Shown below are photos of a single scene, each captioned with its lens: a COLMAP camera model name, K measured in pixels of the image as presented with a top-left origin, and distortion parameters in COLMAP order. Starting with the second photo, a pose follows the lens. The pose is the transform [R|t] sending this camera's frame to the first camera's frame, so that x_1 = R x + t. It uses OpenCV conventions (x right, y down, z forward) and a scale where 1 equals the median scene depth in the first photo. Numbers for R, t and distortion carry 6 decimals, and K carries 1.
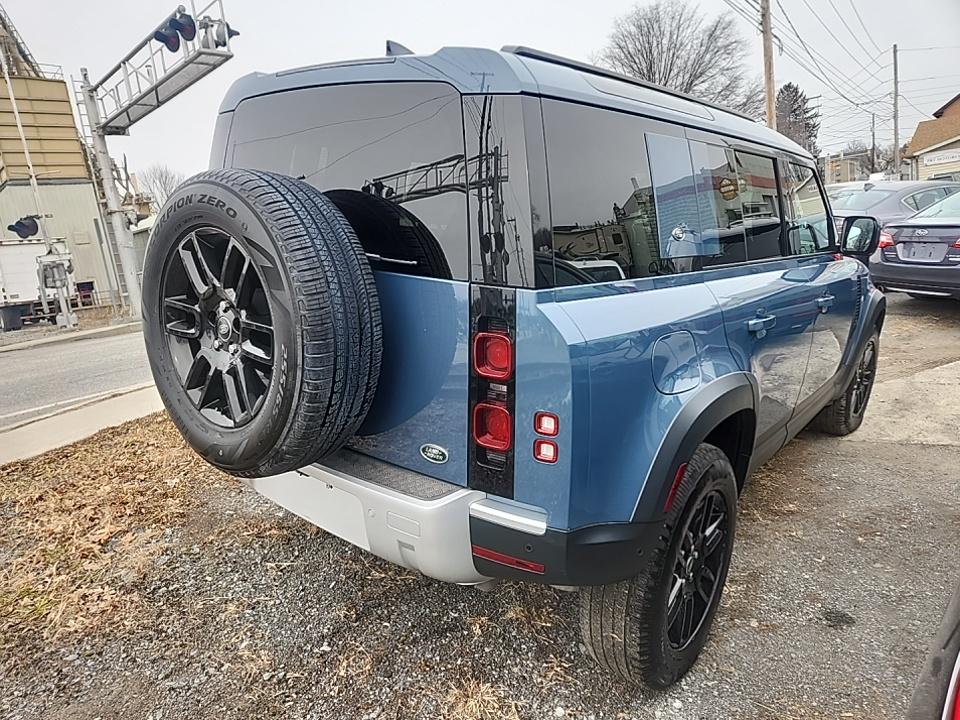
lens RADIAL K [[639.3, 0, 480.5], [0, 639.3, 346.7], [0, 0, 1]] dist [0.071292, -0.000169]
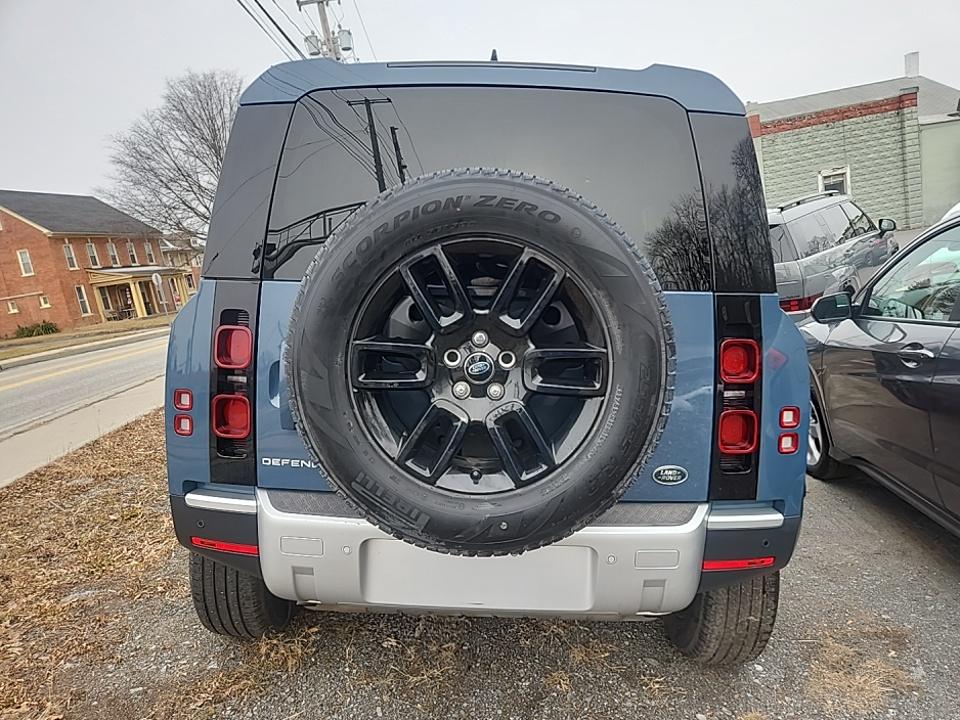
lens RADIAL K [[654.6, 0, 480.0], [0, 654.6, 360.0], [0, 0, 1]] dist [0.021035, -0.001892]
pose [[0.810956, -0.096557, 0.577085, -0.858007], [0.143885, 0.988912, -0.036734, -0.007369], [-0.567140, 0.112824, 0.815857, 0.350878]]
